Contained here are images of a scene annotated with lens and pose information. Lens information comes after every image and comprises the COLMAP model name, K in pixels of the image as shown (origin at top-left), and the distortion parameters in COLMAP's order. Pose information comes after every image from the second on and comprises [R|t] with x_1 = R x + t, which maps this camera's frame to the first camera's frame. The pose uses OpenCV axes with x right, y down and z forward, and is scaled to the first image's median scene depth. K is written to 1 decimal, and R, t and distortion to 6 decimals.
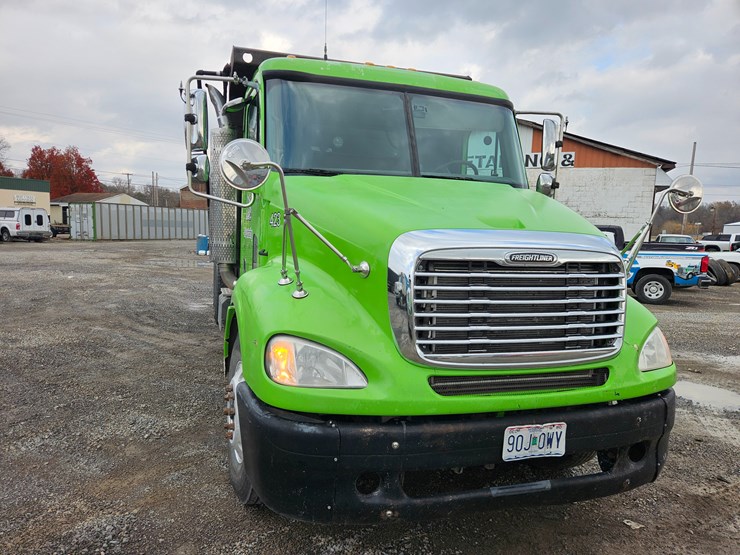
lens RADIAL K [[489.8, 0, 363.2], [0, 489.8, 272.7], [0, 0, 1]] dist [0.070990, -0.059520]
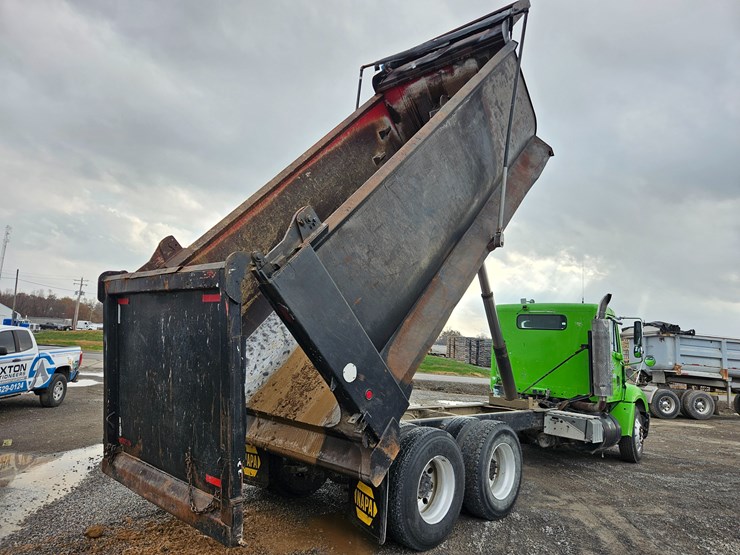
lens RADIAL K [[485.7, 0, 367.1], [0, 485.7, 274.2], [0, 0, 1]] dist [0.076328, -0.061715]
pose [[-0.488980, 0.060882, 0.870168, -0.300796], [-0.002806, 0.997446, -0.071364, -0.067975], [-0.872291, -0.037337, -0.487560, 0.552261]]
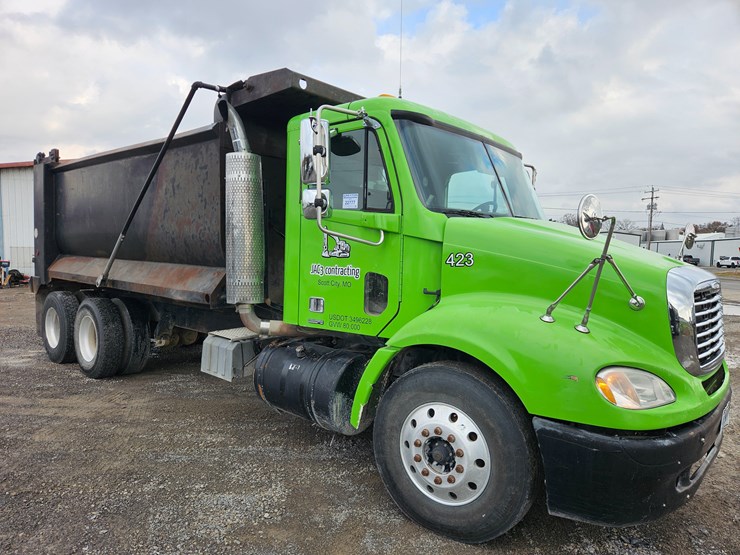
lens RADIAL K [[489.8, 0, 363.2], [0, 489.8, 272.7], [0, 0, 1]] dist [0.070990, -0.059520]
pose [[0.856914, -0.039548, 0.513939, -0.119745], [0.057344, 0.998177, -0.018802, -0.009804], [-0.512259, 0.045583, 0.857620, 0.029036]]
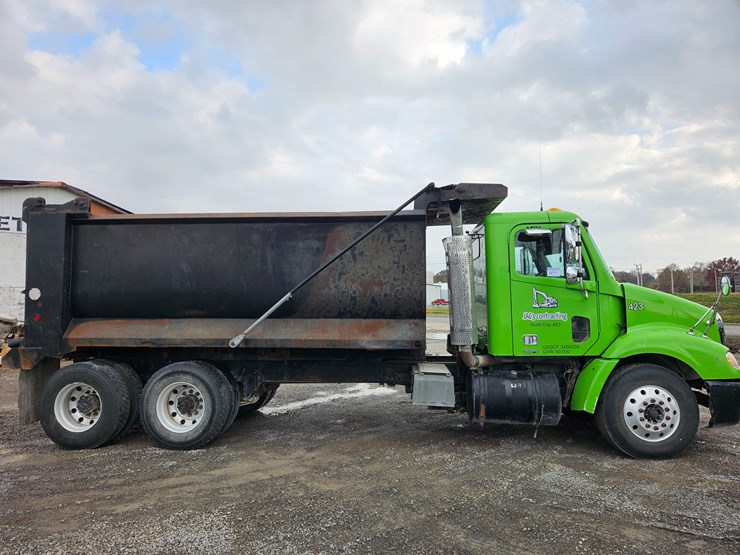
lens RADIAL K [[492.0, 0, 359.7], [0, 492.0, 261.9], [0, 0, 1]] dist [0.075000, -0.062673]
pose [[0.396481, 0.028260, 0.917608, -0.321960], [0.107880, 0.991167, -0.077138, -0.032965], [-0.911682, 0.129575, 0.389930, 0.160864]]
